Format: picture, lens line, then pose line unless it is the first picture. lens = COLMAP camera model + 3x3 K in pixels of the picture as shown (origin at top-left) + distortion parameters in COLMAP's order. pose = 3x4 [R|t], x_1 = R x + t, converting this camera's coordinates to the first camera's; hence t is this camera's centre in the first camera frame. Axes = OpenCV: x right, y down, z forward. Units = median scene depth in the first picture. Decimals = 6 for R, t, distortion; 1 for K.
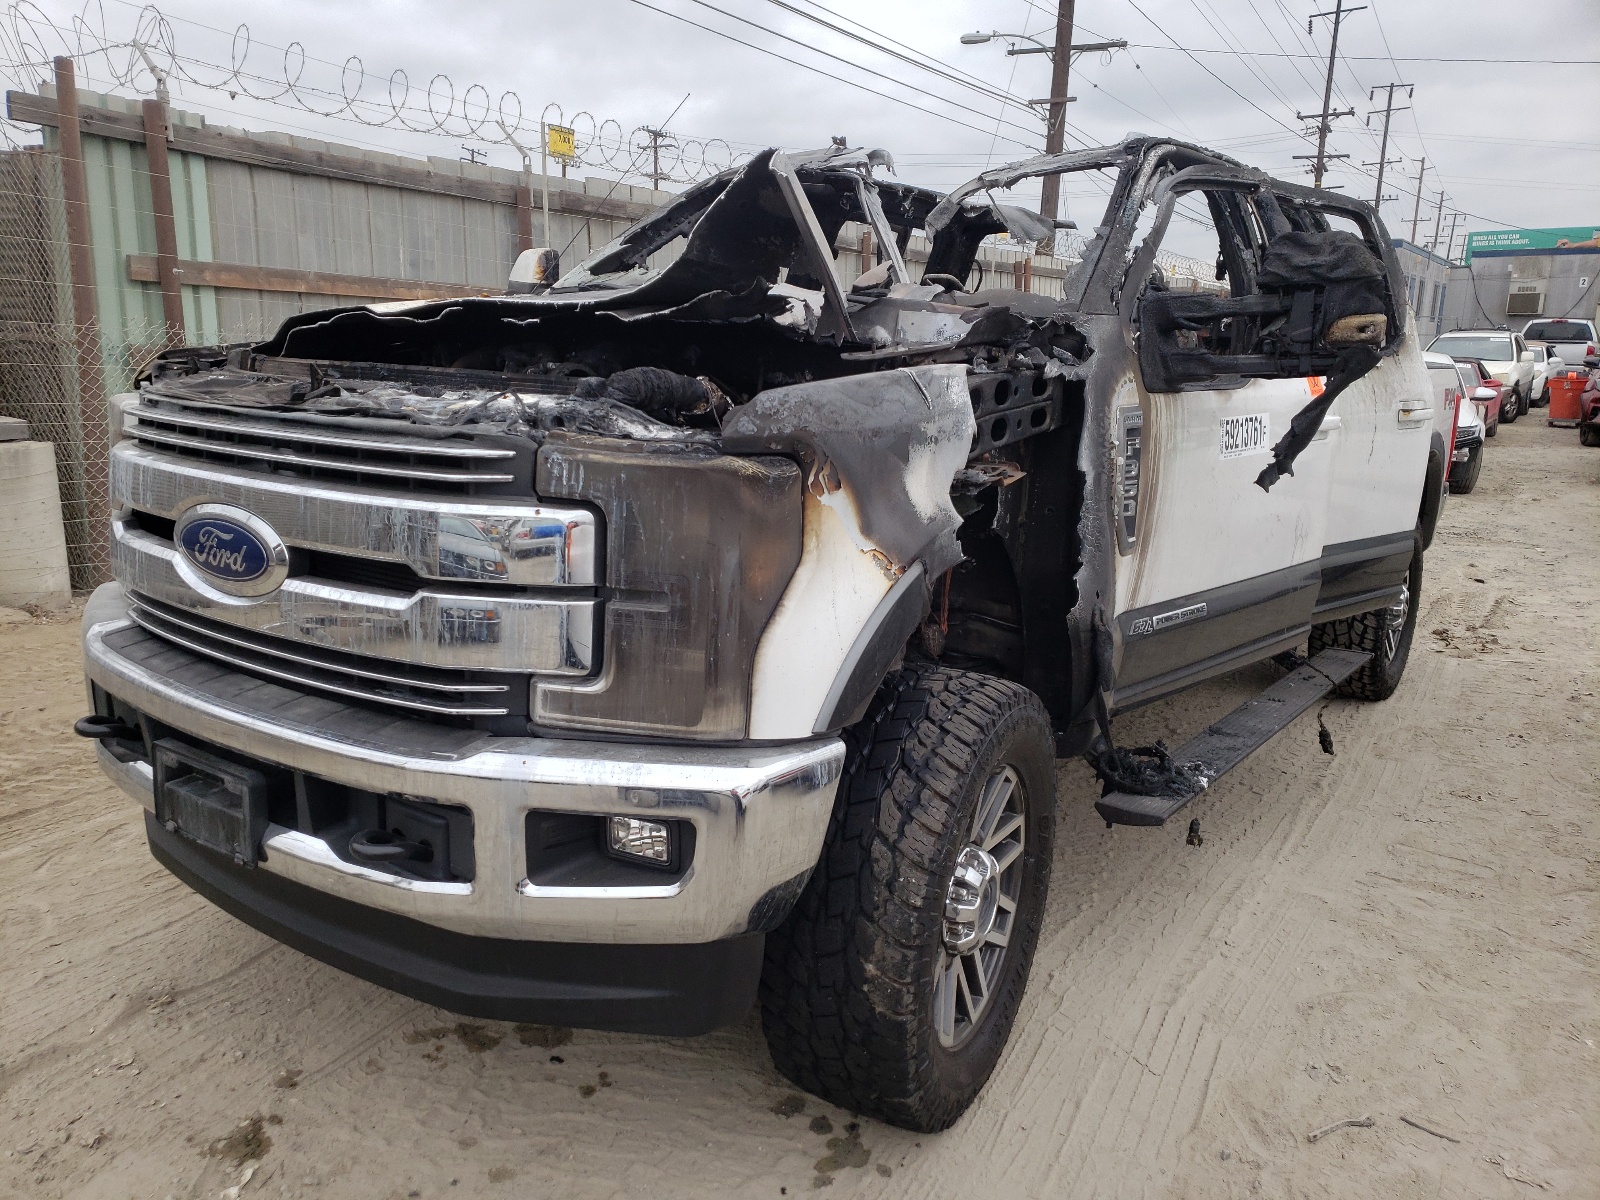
lens RADIAL K [[1321.5, 0, 788.2], [0, 1321.5, 604.2], [0, 0, 1]] dist [0.039075, 0.011601]
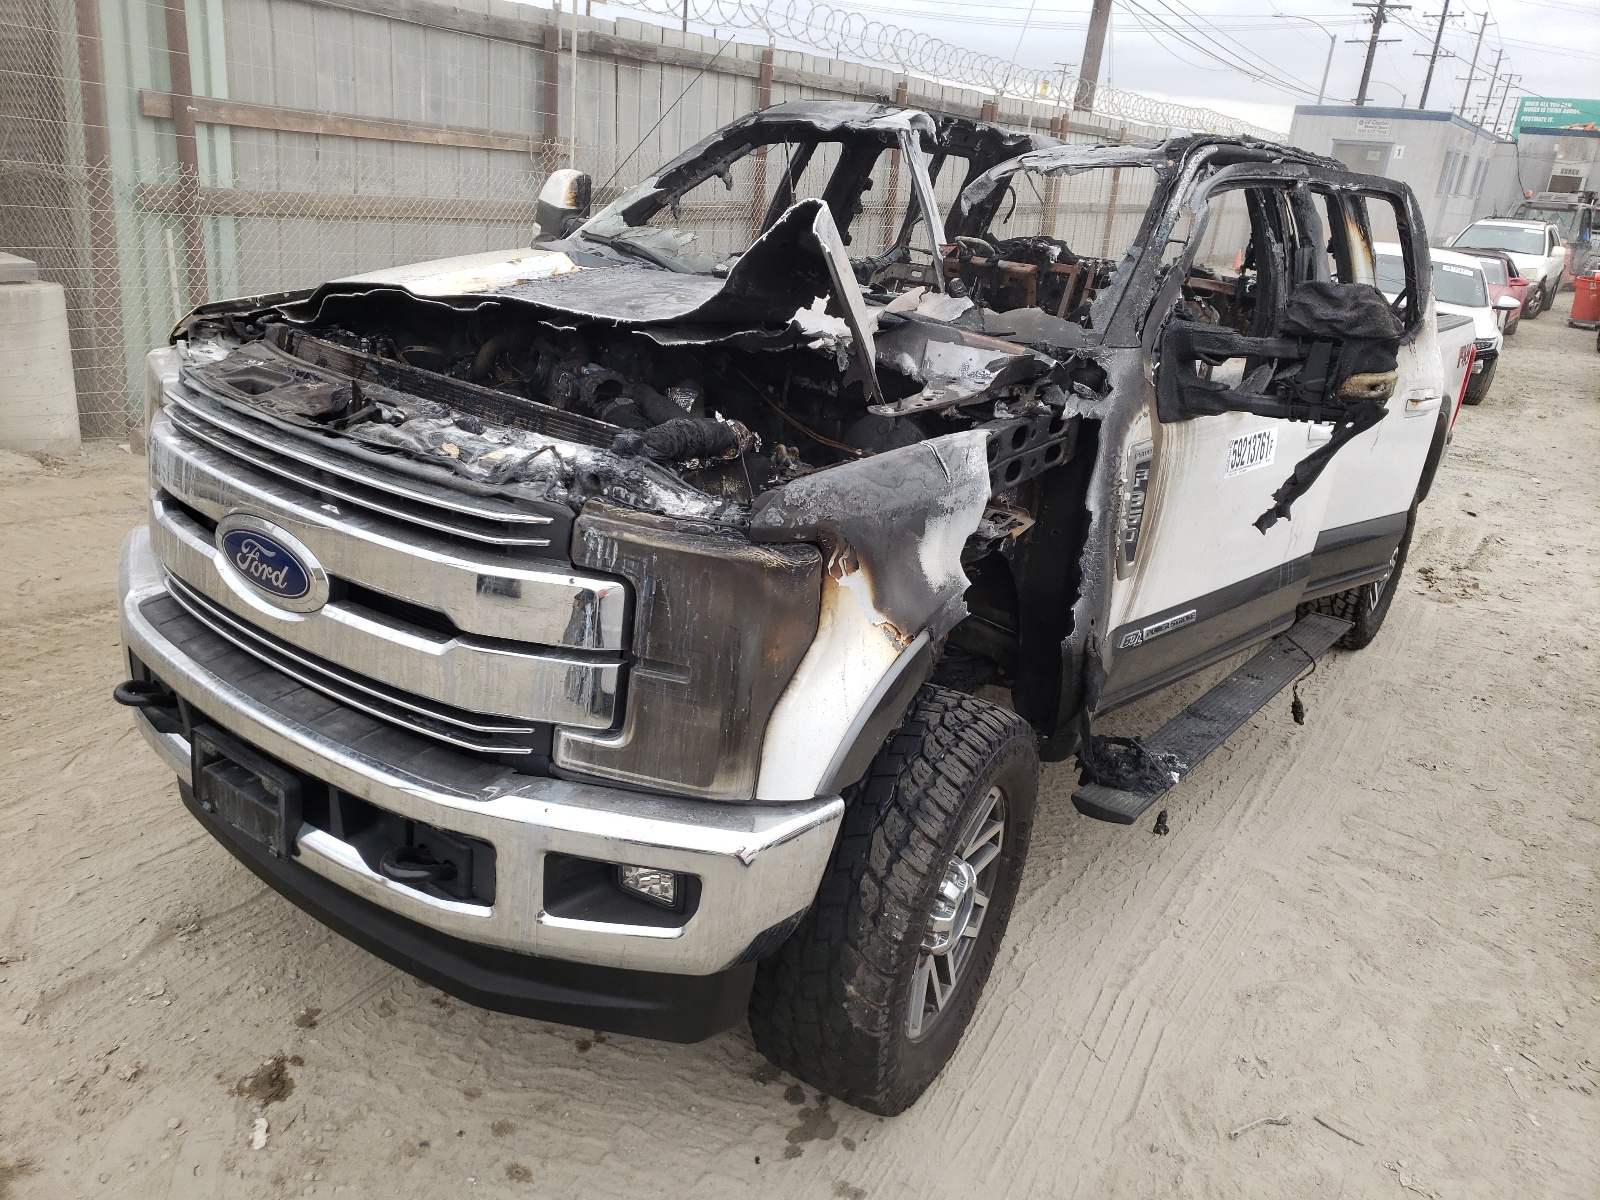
lens RADIAL K [[1316.9, 0, 814.2], [0, 1316.9, 597.7], [0, 0, 1]] dist [0.049939, -0.008844]
pose [[0.997124, 0.071743, 0.024442, -0.014407], [-0.074247, 0.989396, 0.124833, -0.141811], [-0.015227, -0.126289, 0.991877, -0.035417]]
